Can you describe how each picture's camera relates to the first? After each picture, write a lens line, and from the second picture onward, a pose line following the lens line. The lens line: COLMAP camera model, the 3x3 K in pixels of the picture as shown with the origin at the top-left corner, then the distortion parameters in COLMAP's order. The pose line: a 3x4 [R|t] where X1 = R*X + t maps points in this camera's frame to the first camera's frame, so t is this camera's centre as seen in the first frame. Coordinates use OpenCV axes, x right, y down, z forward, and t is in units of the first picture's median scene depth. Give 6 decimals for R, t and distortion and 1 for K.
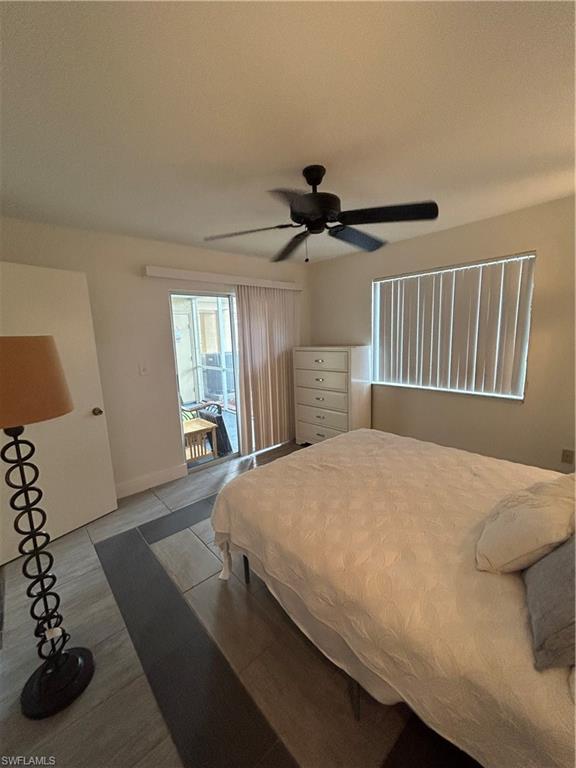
lens RADIAL K [[308.5, 0, 289.2], [0, 308.5, 384.0], [0, 0, 1]] dist [-0.000111, 0.000040]
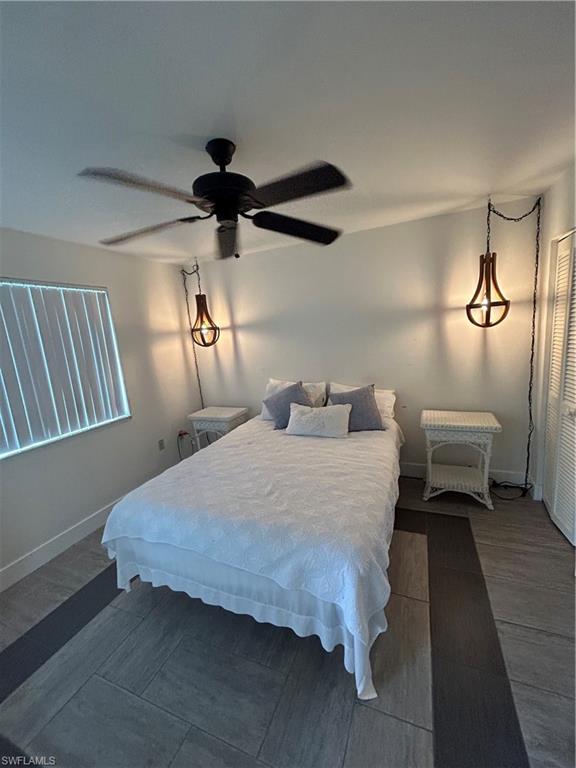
lens RADIAL K [[308.5, 0, 289.2], [0, 308.5, 384.0], [0, 0, 1]] dist [-0.000111, 0.000040]
pose [[-0.424721, -0.080421, 0.901746, -0.511039], [0.246423, 0.948169, 0.200626, -0.145124], [-0.871142, 0.307421, -0.382889, 0.888422]]
